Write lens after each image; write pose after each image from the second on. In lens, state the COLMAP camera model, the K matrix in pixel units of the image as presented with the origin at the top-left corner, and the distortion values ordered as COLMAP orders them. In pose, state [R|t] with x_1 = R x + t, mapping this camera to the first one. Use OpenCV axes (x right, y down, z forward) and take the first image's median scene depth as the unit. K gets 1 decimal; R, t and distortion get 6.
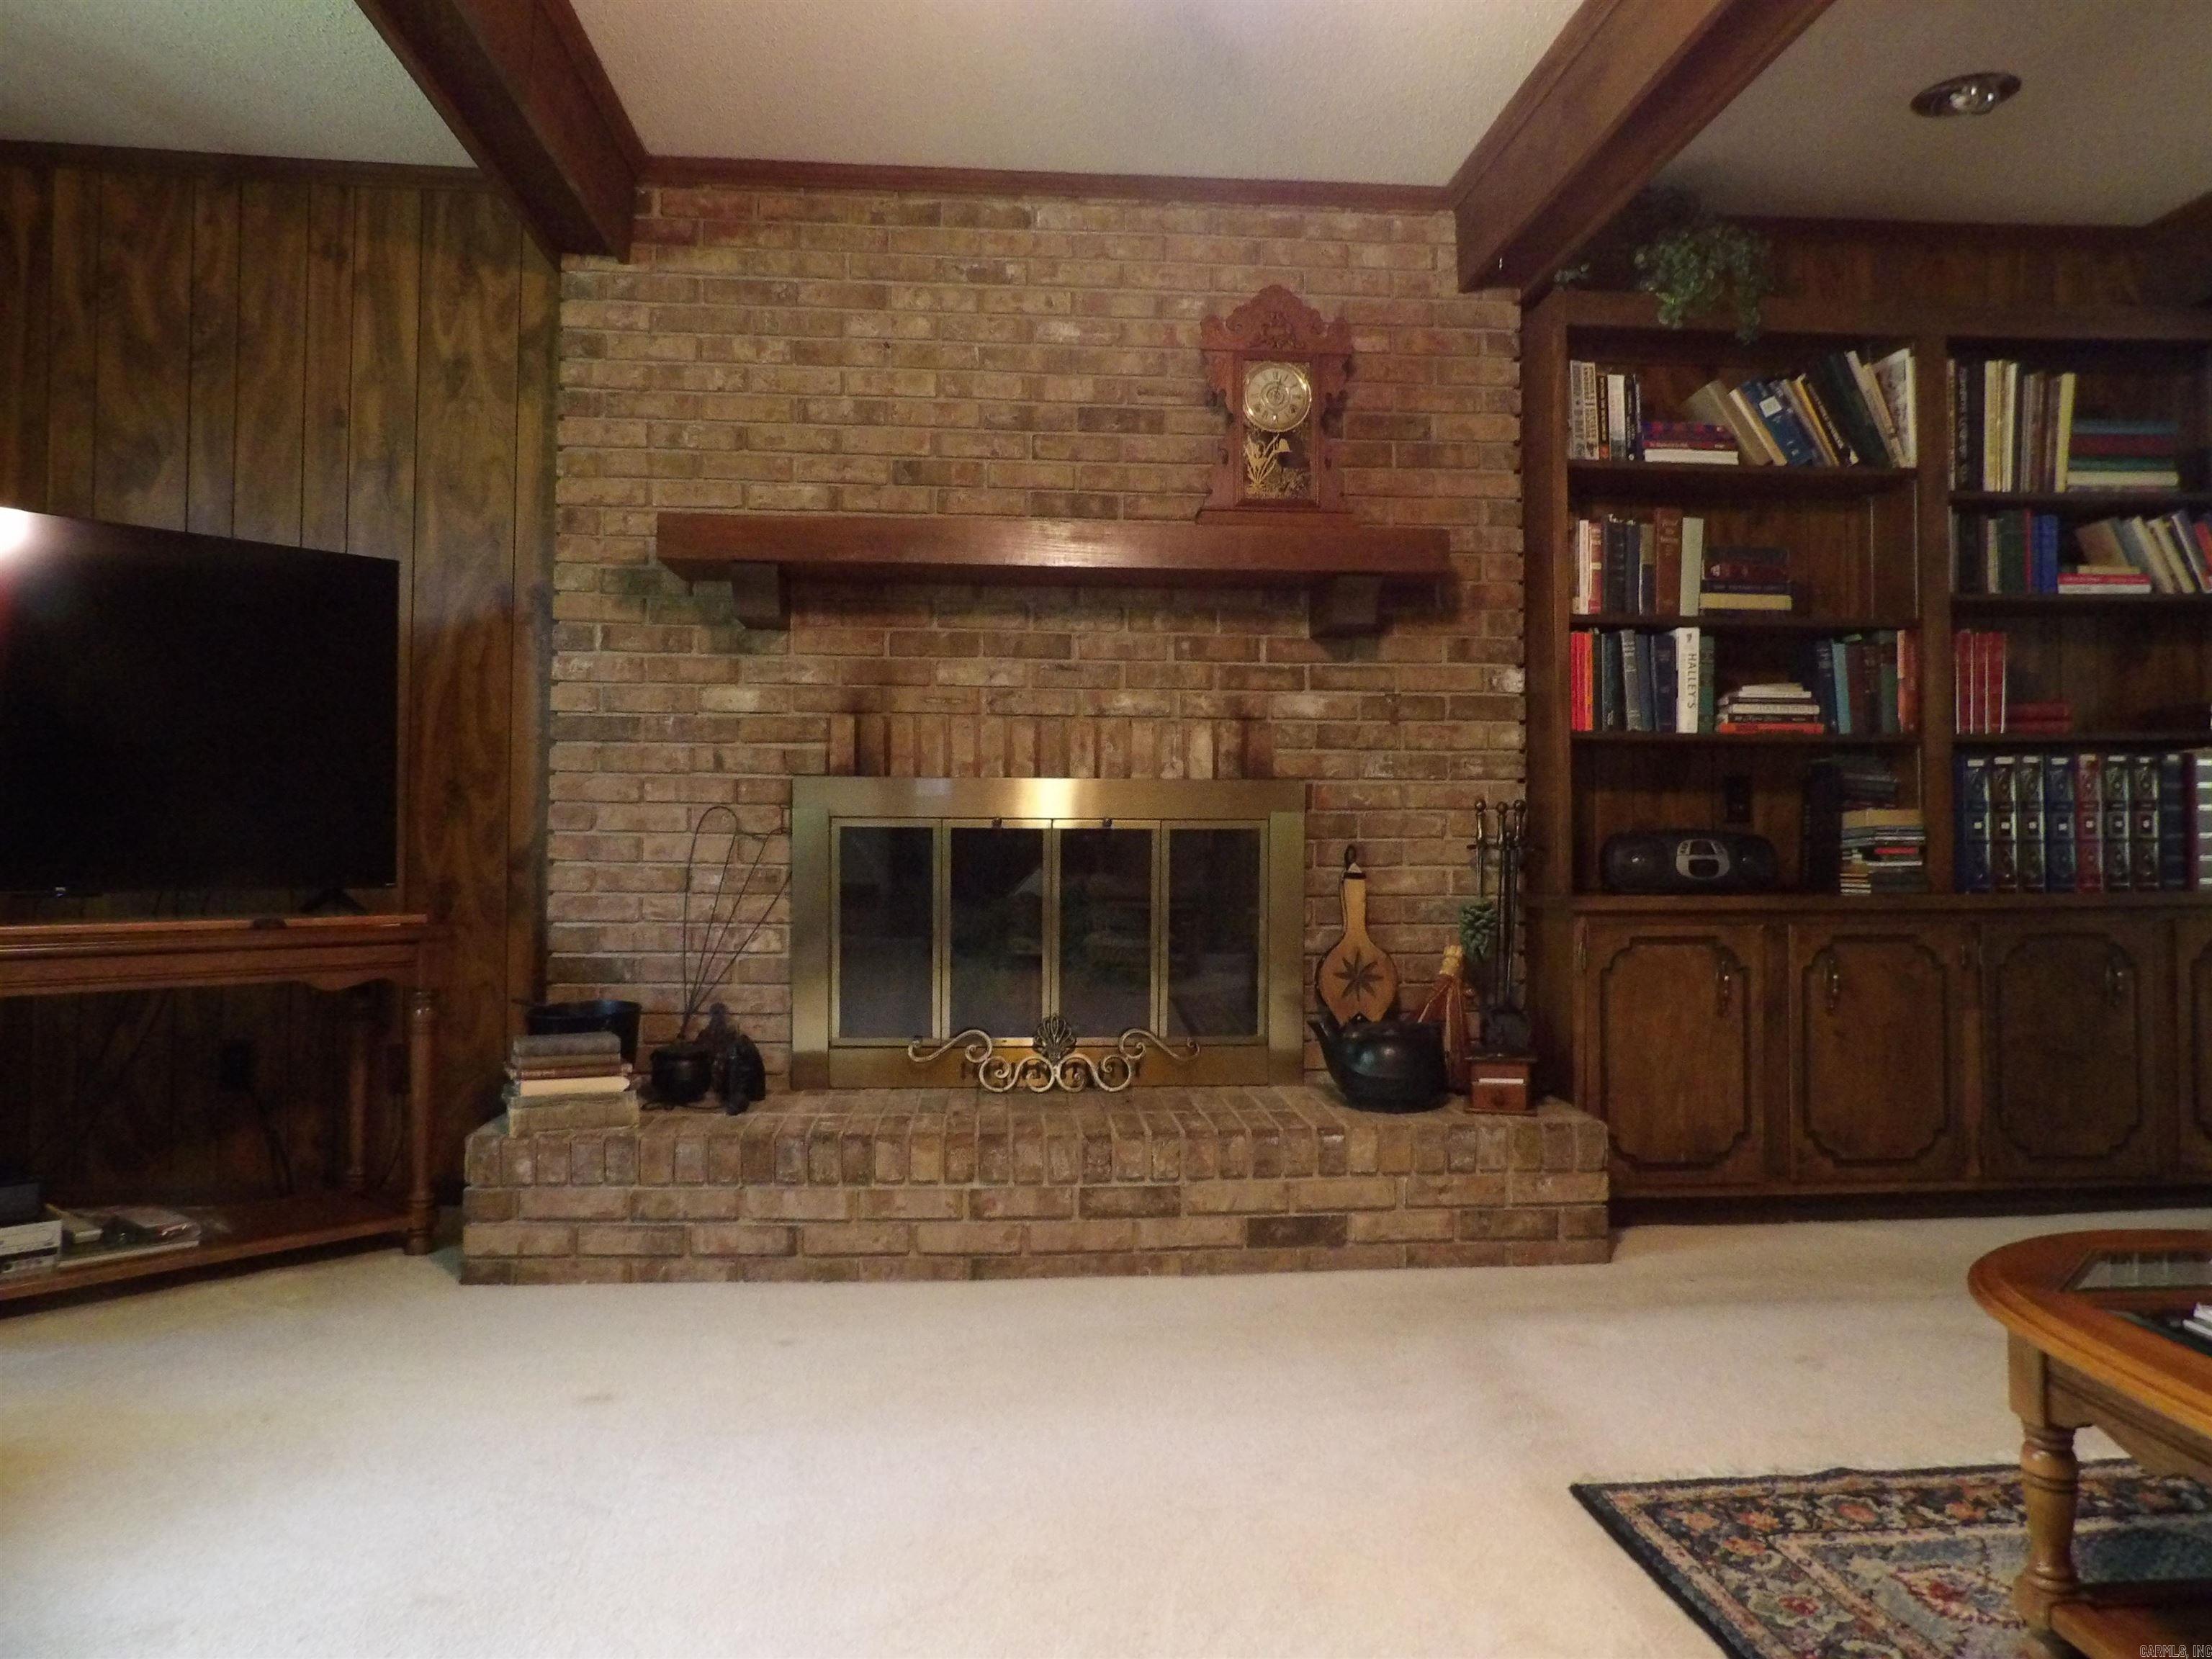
lens RADIAL K [[1592.1, 0, 1107.7], [0, 1592.1, 820.5], [0, 0, 1]] dist [-0.077192, 0.087530]
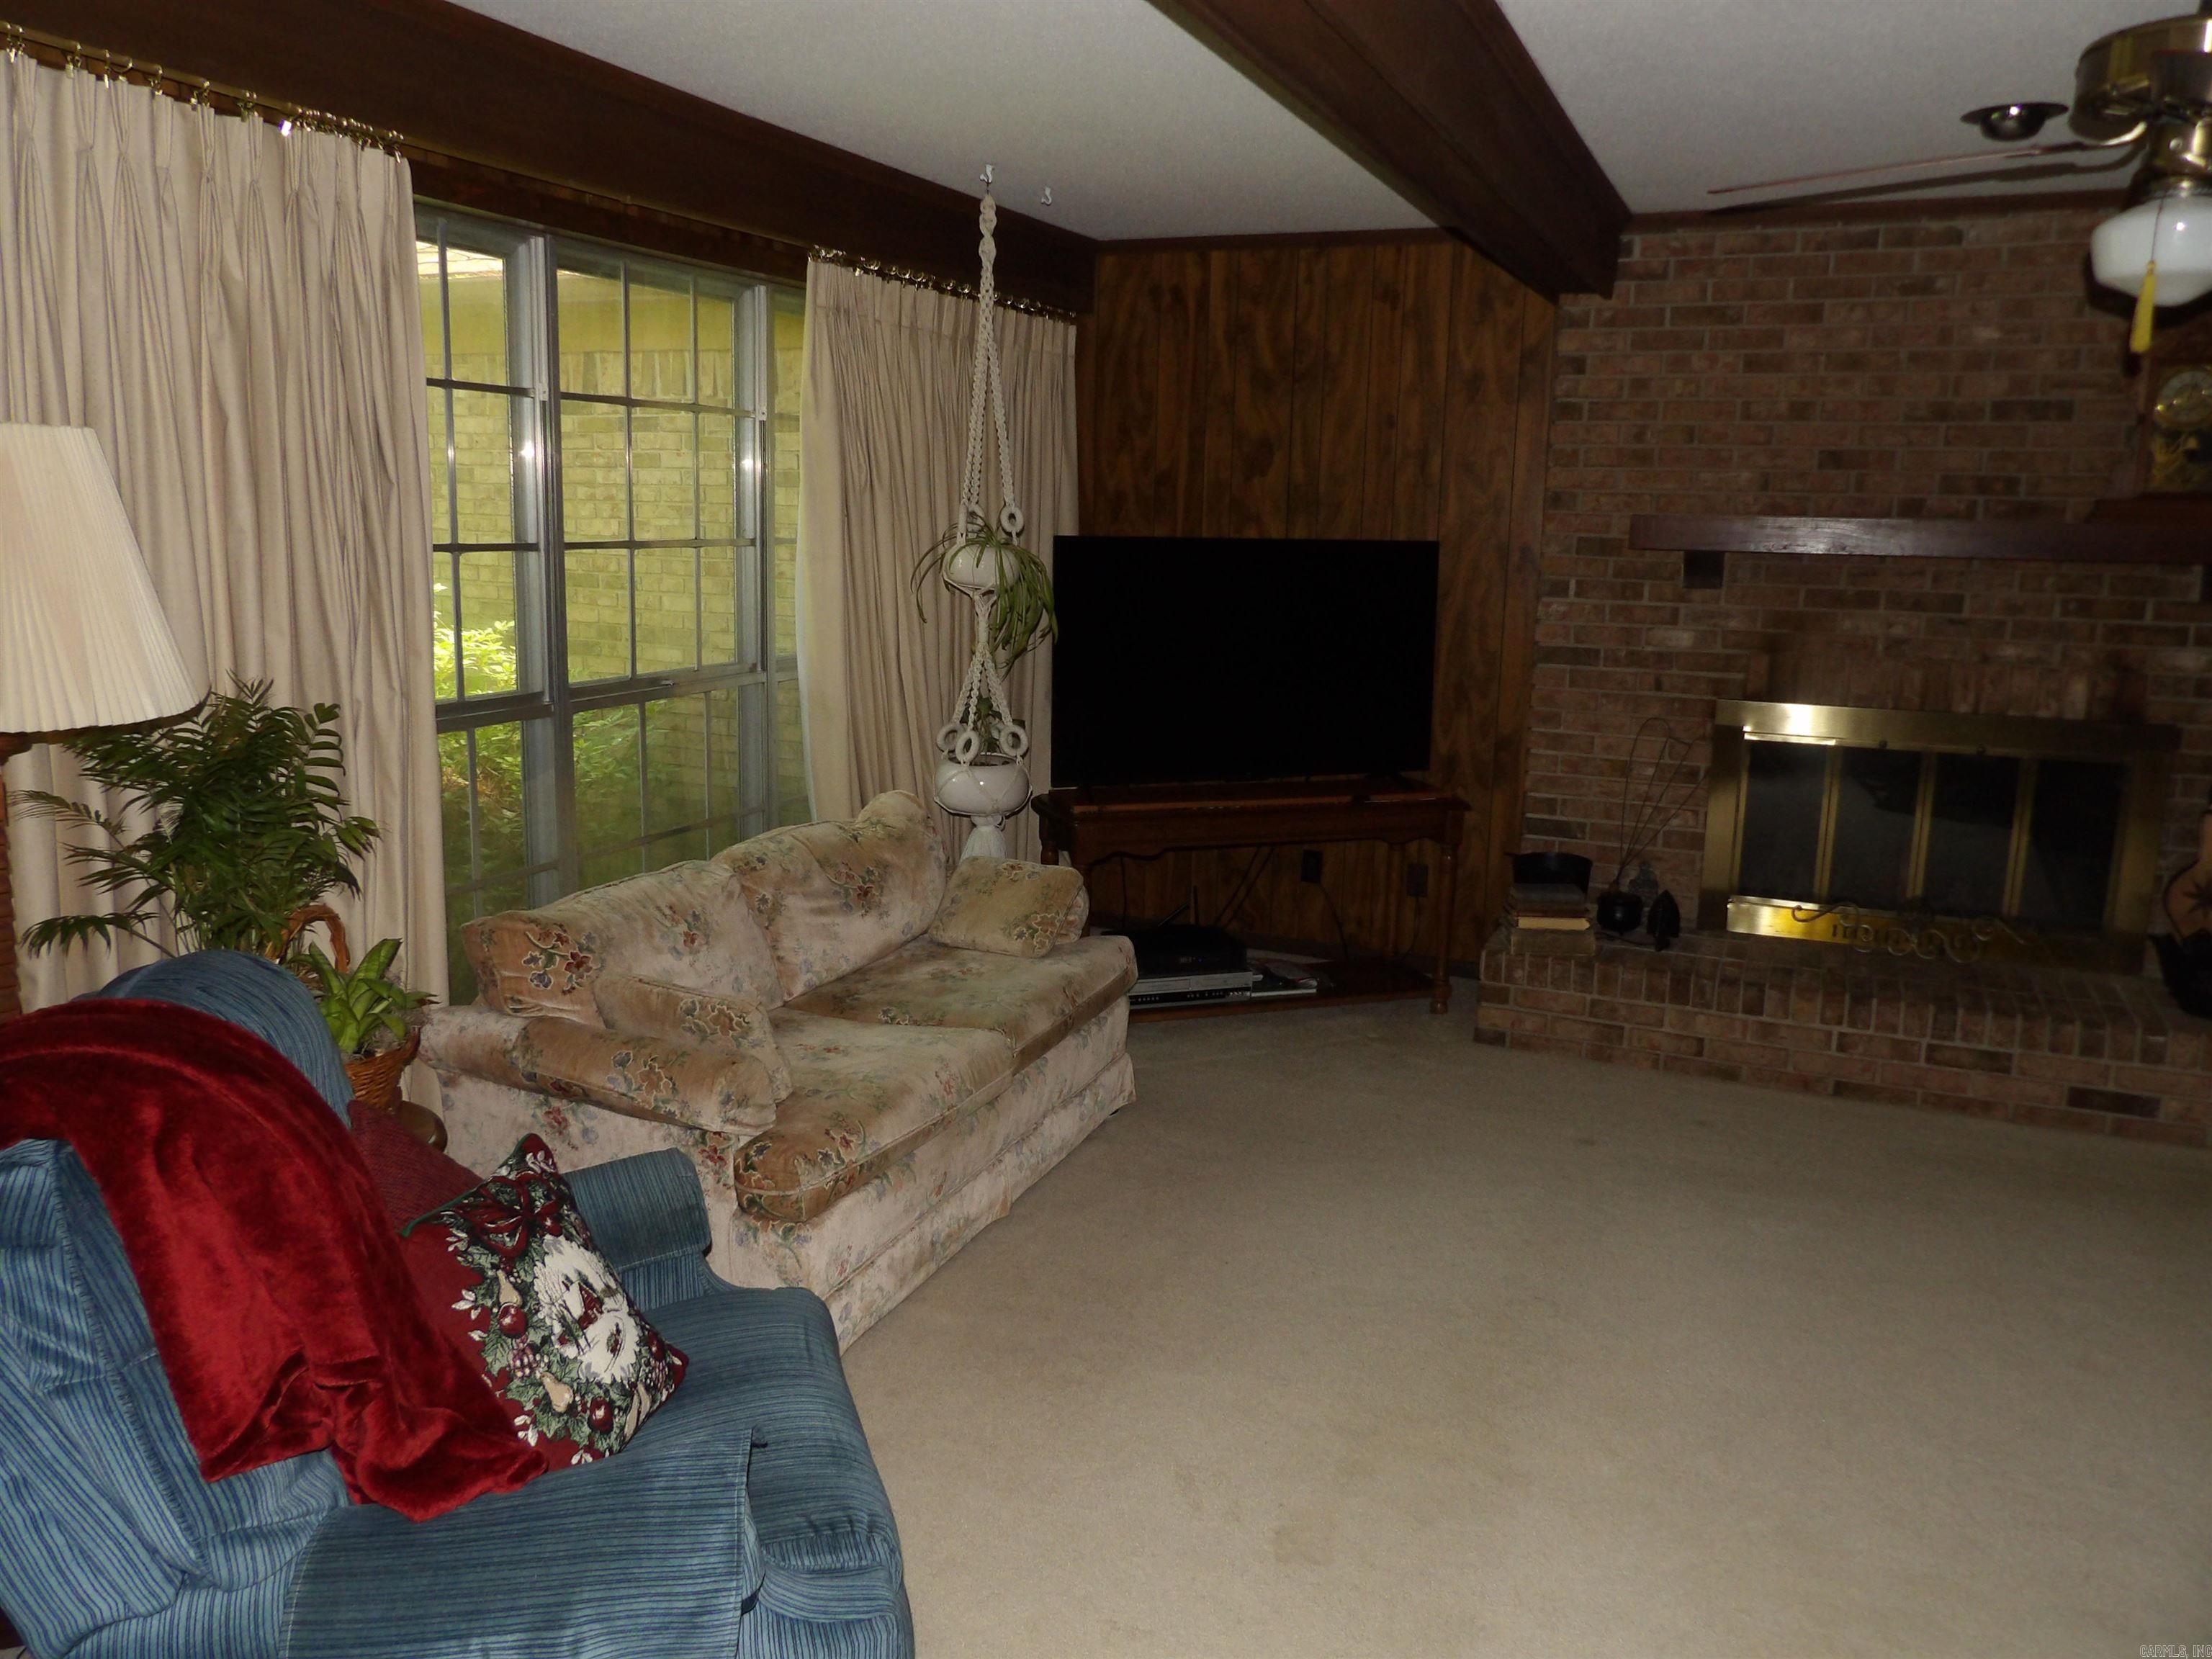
lens RADIAL K [[1587.5, 0, 1112.3], [0, 1587.5, 805.1], [0, 0, 1]] dist [0.001112, -0.002272]
pose [[0.877889, 0.097375, -0.468860, -0.010400], [-0.006356, 0.981390, 0.191918, -0.191603], [0.478823, -0.165503, 0.862170, -0.399522]]
